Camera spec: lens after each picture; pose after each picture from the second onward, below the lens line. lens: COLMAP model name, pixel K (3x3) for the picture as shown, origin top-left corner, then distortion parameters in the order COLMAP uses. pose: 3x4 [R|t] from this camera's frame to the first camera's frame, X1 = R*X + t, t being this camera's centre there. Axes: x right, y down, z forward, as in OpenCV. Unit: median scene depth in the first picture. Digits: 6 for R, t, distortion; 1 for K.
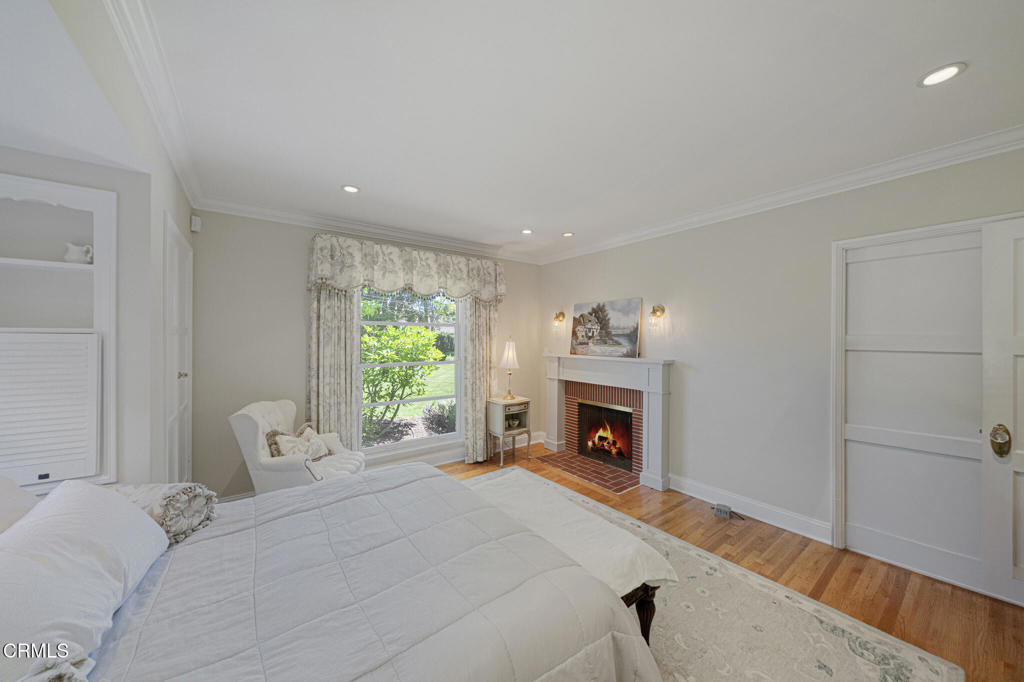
lens RADIAL K [[356.4, 0, 508.5], [0, 356.4, 338.7], [0, 0, 1]] dist [-0.003208, -0.000106]
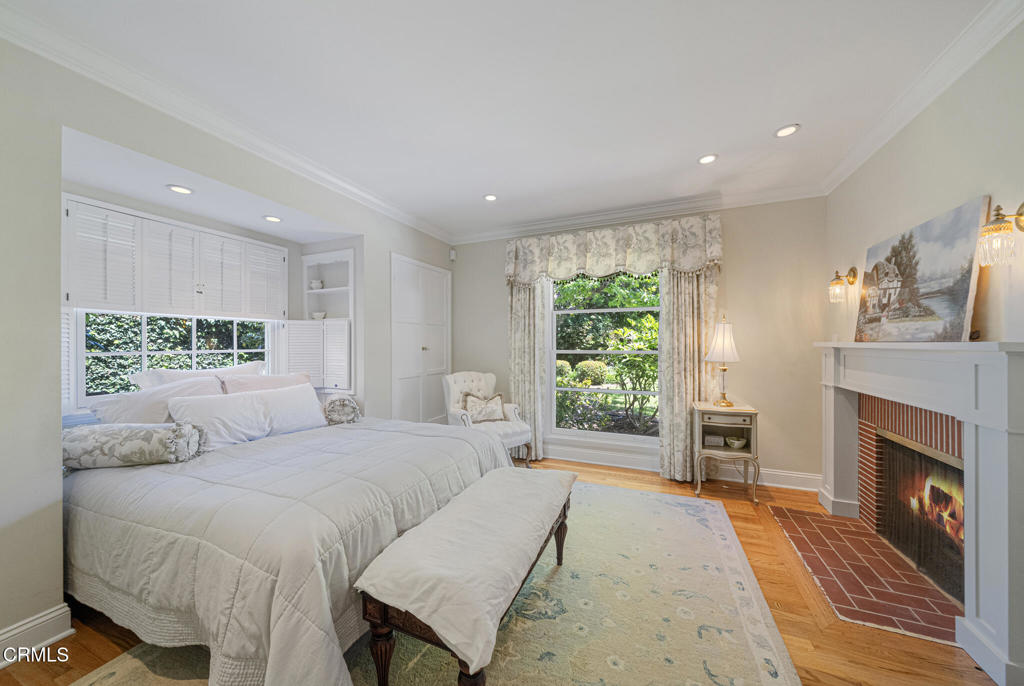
lens RADIAL K [[356.4, 0, 509.5], [0, 356.4, 344.2], [0, 0, 1]] dist [-0.003208, -0.000106]
pose [[0.499570, -0.004628, -0.866261, 0.410707], [0.002088, 0.999989, -0.004139, 0.051758], [0.866271, 0.000259, 0.499574, 0.298346]]
